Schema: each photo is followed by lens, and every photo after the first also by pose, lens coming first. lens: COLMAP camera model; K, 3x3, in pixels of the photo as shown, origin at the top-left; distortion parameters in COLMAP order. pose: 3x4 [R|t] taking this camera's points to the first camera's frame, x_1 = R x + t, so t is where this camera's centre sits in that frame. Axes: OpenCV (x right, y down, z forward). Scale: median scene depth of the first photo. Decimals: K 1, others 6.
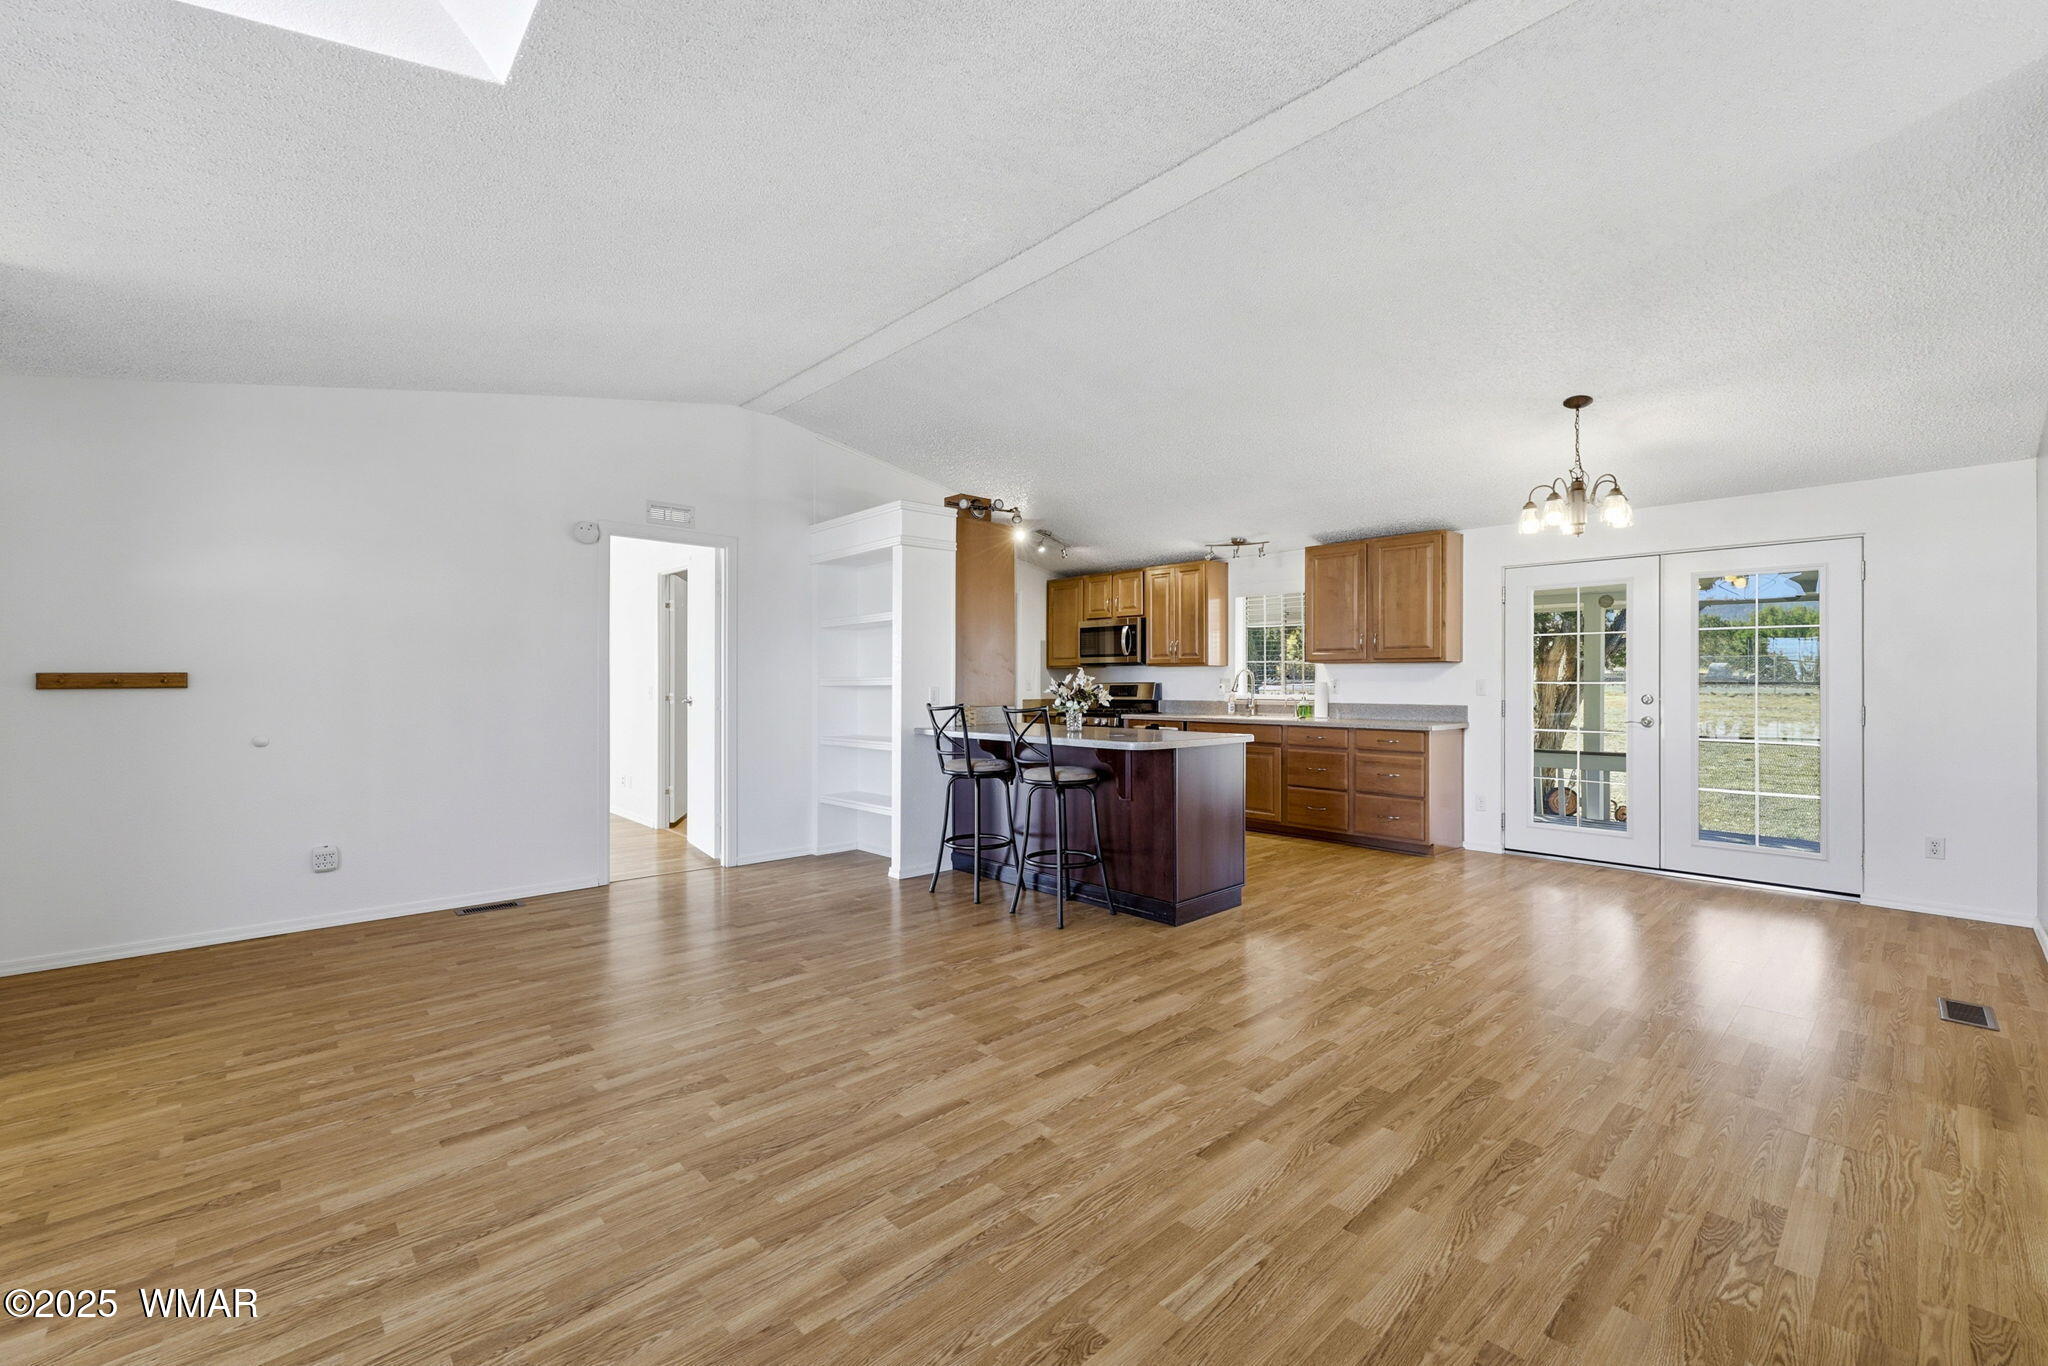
lens RADIAL K [[841.2, 0, 1021.7], [0, 841.2, 683.0], [0, 0, 1]] dist [-0.000009, 0.000010]
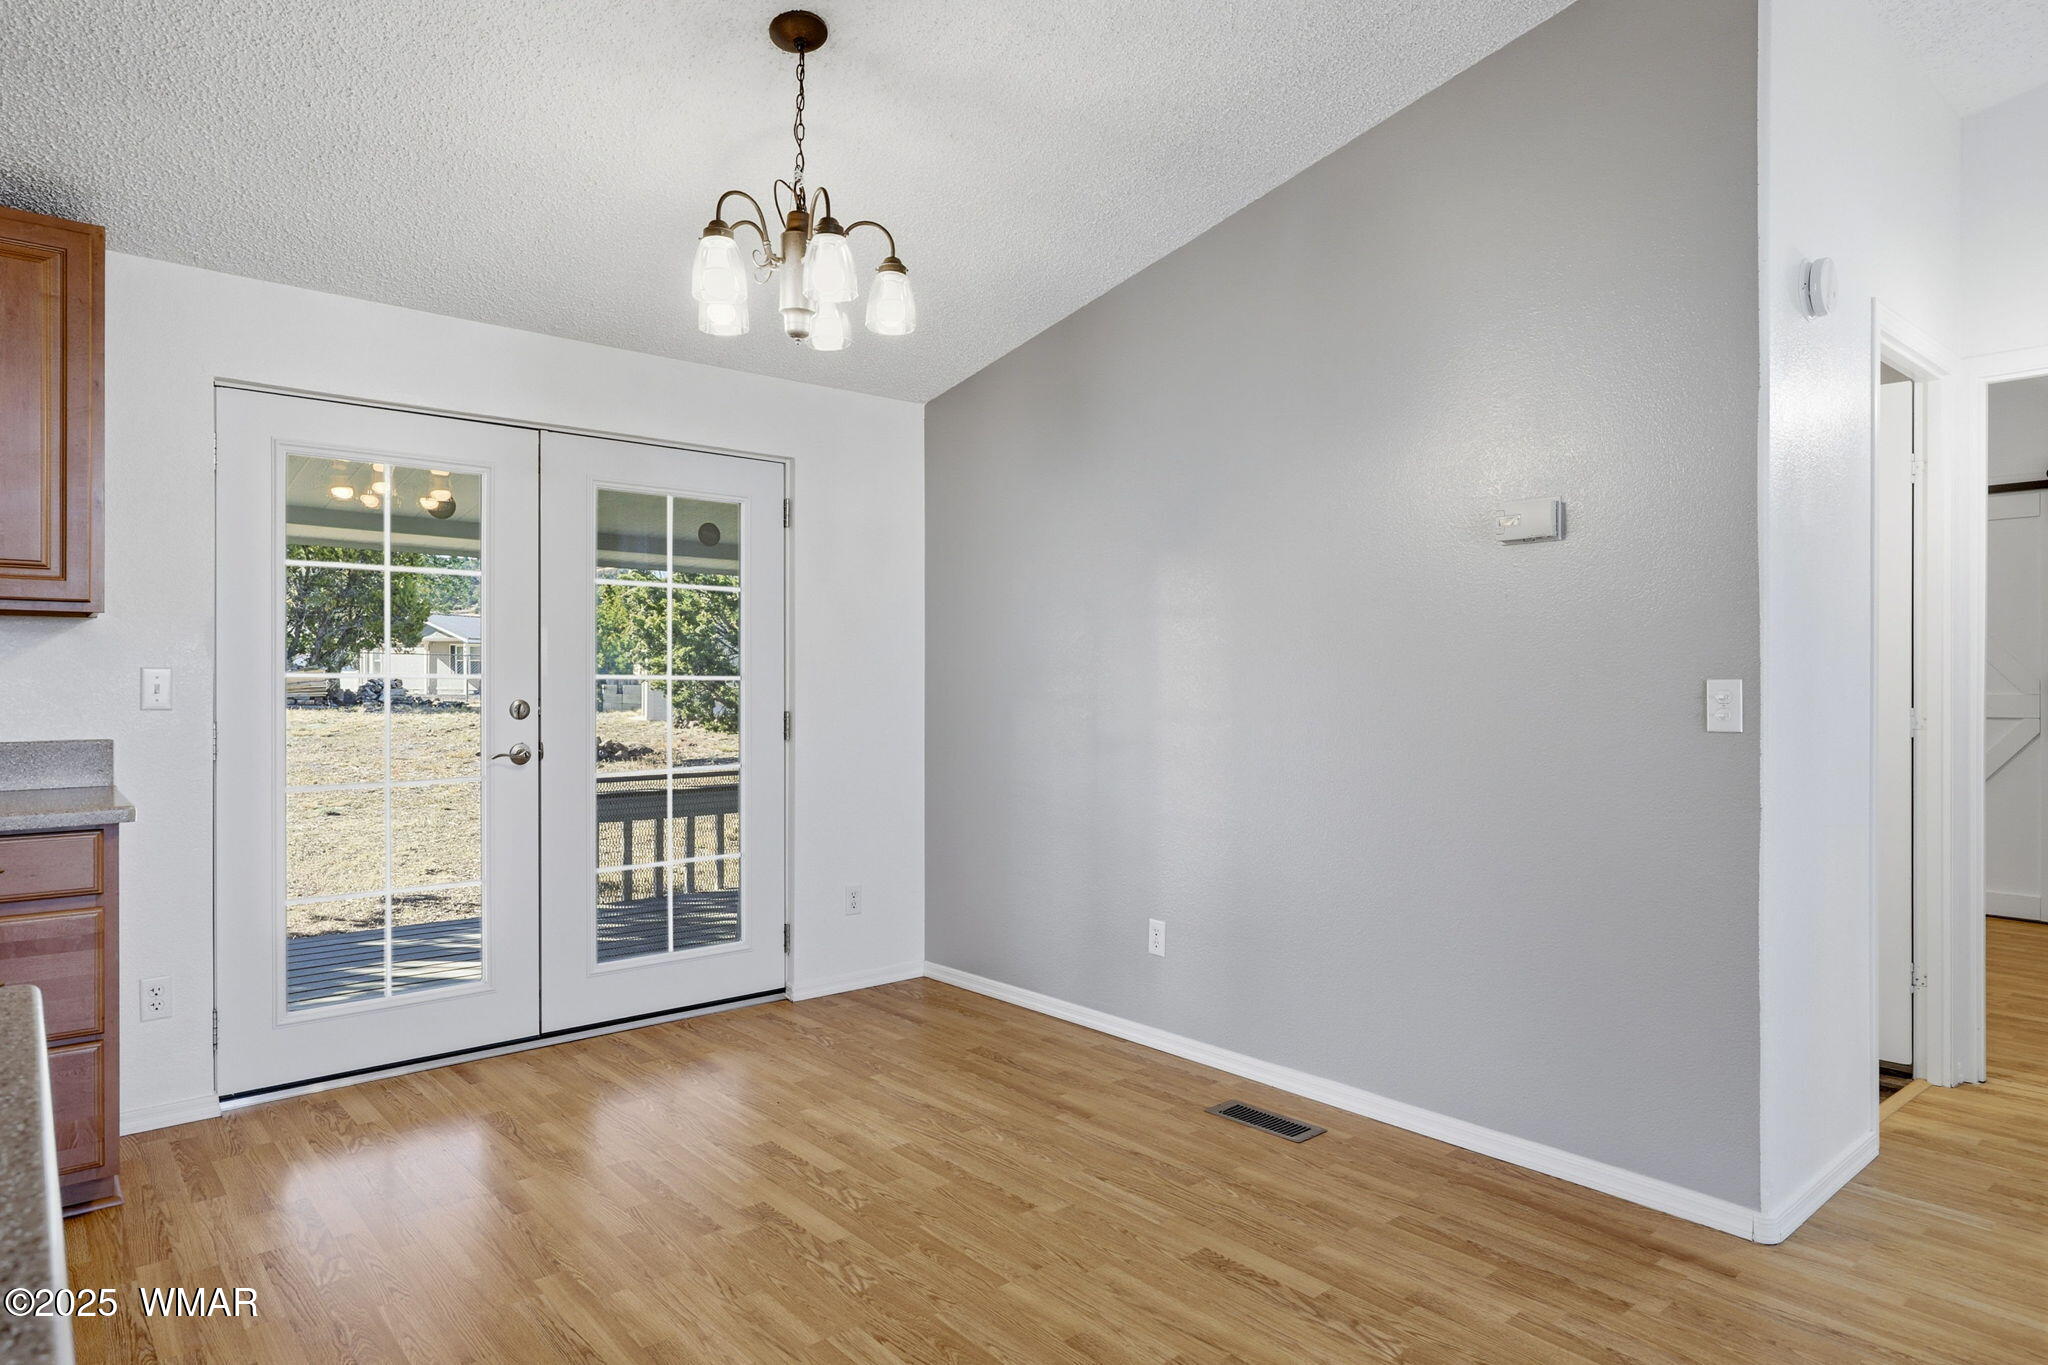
lens RADIAL K [[1172.9, 0, 1022.1], [0, 1172.9, 684.4], [0, 0, 1]] dist [0.003926, 0.000543]
pose [[0.038489, -0.002128, 0.999257, 0.051277], [0.000751, 0.999998, 0.002101, 0.003197], [-0.999259, 0.000669, 0.038491, 0.785518]]
